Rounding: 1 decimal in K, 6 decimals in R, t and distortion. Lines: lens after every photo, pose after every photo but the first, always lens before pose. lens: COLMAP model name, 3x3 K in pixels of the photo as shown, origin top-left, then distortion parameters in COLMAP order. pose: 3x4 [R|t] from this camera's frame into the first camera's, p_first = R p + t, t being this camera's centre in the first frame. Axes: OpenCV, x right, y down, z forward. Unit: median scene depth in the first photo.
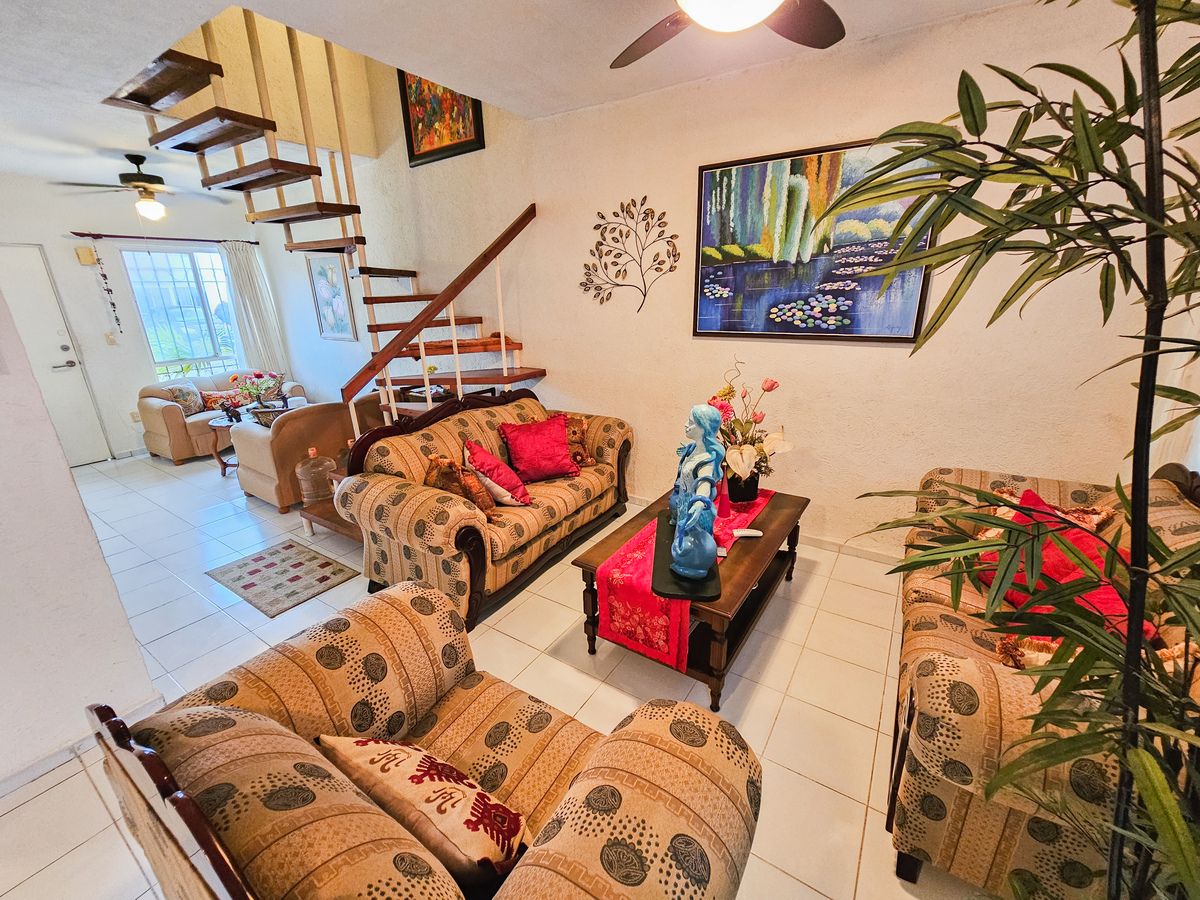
lens RADIAL K [[493.0, 0, 600.7], [0, 493.0, 451.3], [0, 0, 1]] dist [-0.001297, -0.000577]
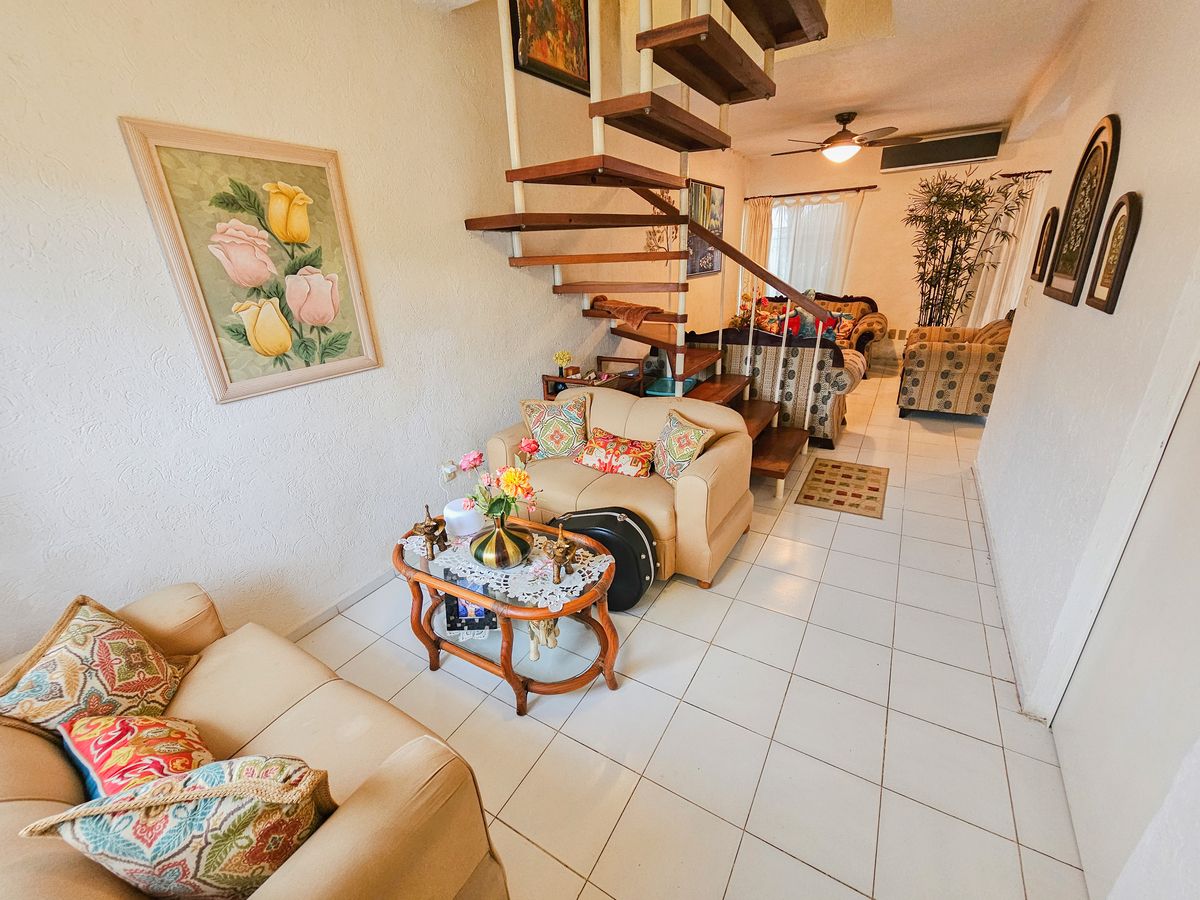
lens RADIAL K [[493.0, 0, 597.8], [0, 493.0, 449.0], [0, 0, 1]] dist [-0.001297, -0.000577]
pose [[-0.031620, -0.345147, 0.938016, -1.619700], [0.355672, 0.873169, 0.333276, -0.401473], [-0.934076, 0.344164, 0.095150, 1.349729]]
